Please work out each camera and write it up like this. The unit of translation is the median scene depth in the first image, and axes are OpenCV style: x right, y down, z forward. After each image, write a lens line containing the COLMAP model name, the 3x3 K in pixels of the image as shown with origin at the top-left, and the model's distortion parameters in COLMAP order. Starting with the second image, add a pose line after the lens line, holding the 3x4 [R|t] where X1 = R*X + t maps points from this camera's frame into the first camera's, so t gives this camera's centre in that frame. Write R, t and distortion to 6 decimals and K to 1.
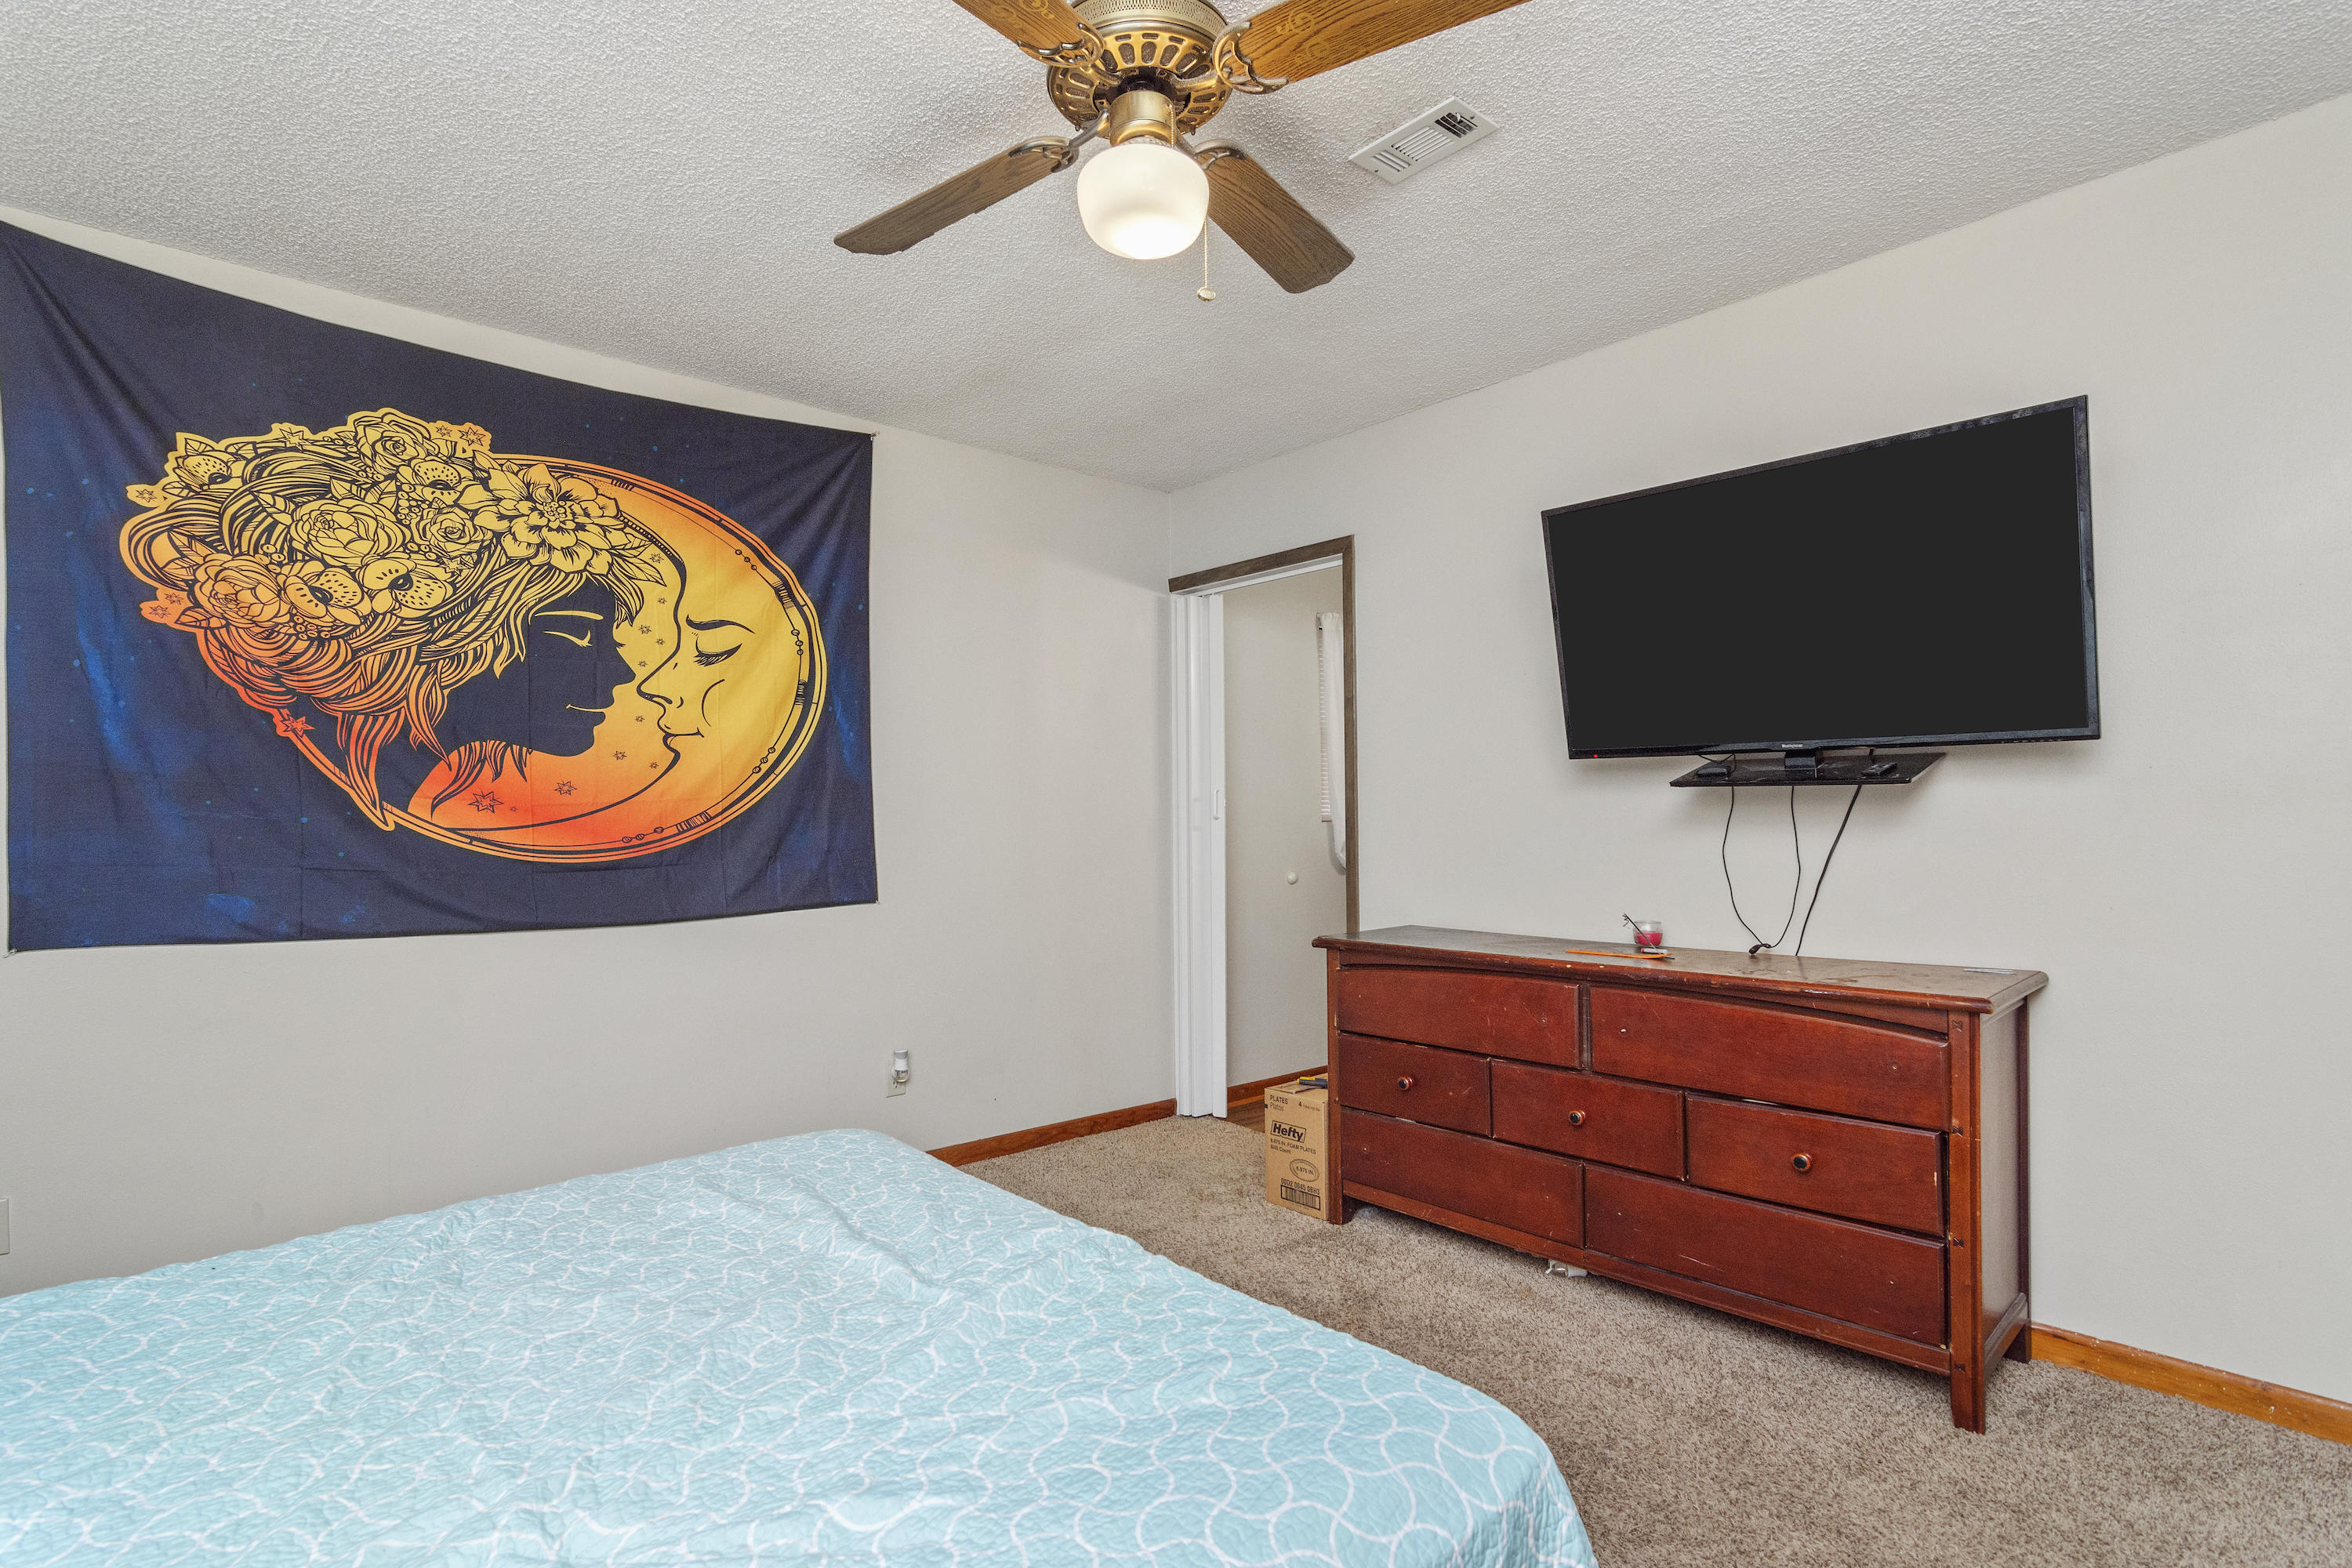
lens RADIAL K [[1136.4, 0, 1177.1], [0, 1136.4, 796.8], [0, 0, 1]] dist [0.000012, 0.003916]
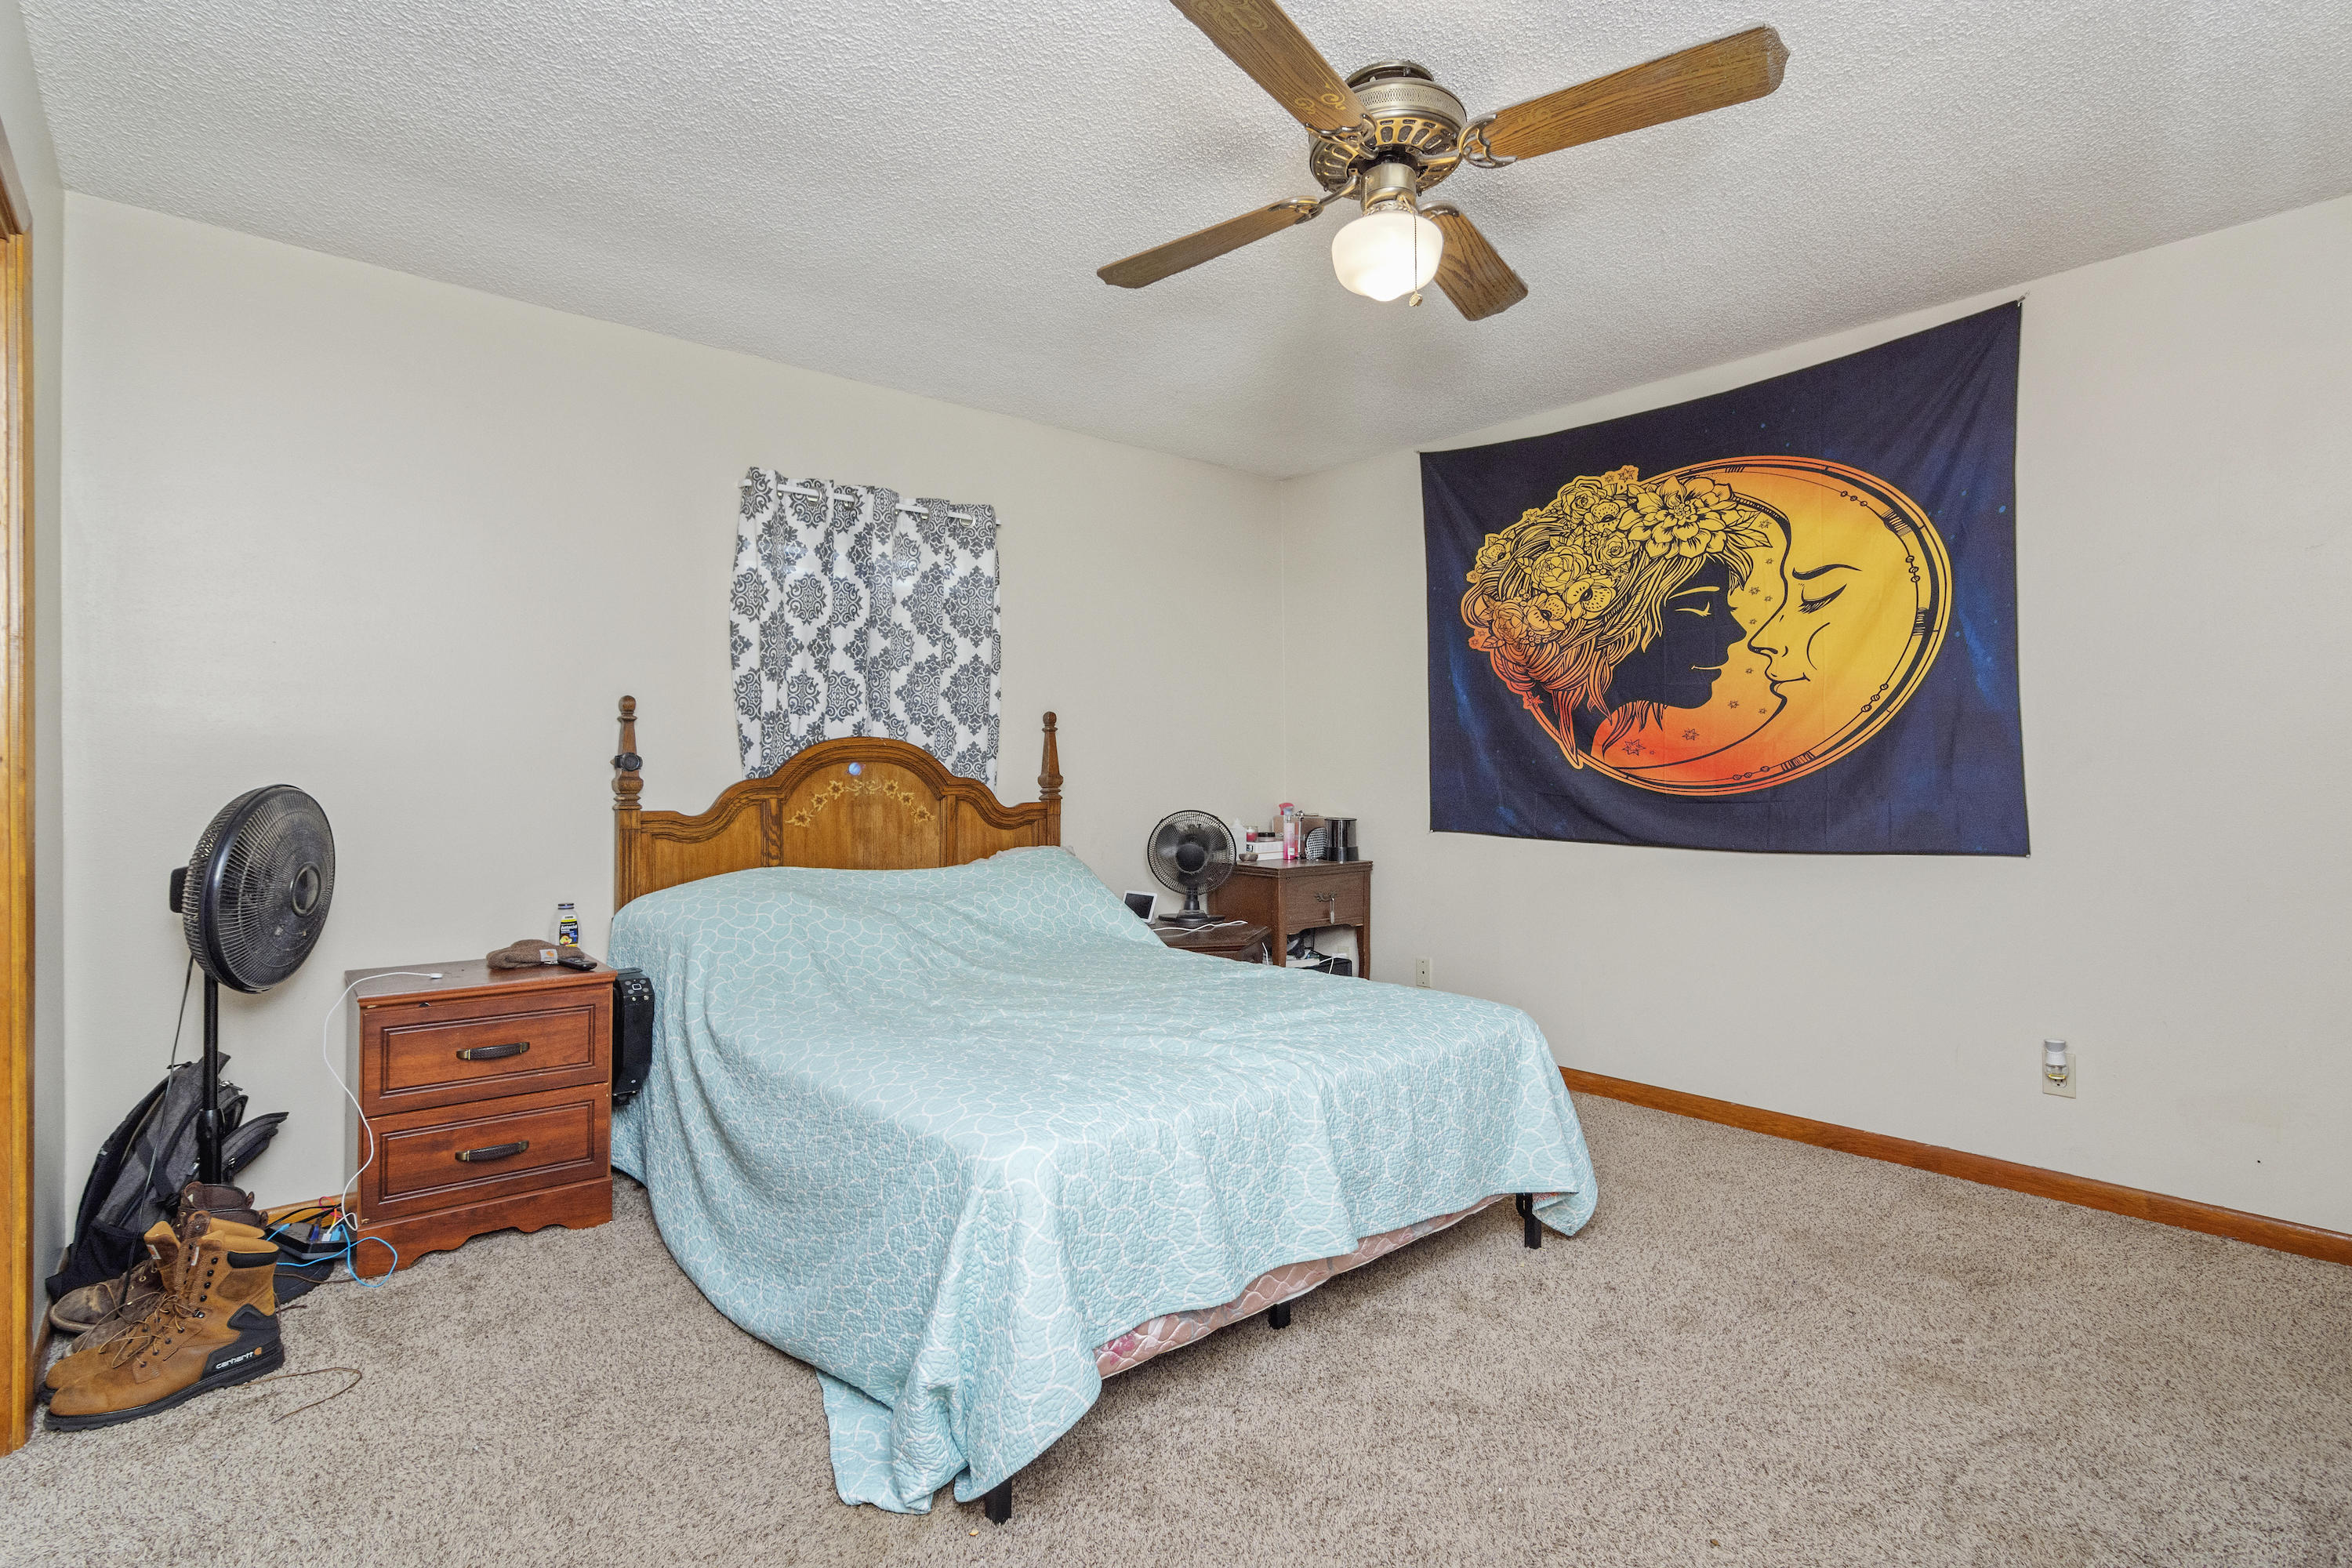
lens RADIAL K [[1136.4, 0, 1177.1], [0, 1136.4, 796.8], [0, 0, 1]] dist [0.000012, 0.003916]
pose [[0.000823, 0.002857, -0.999996, 0.699403], [0.001155, 0.999995, 0.002858, 0.056251], [0.999999, -0.001157, 0.000820, 0.455880]]
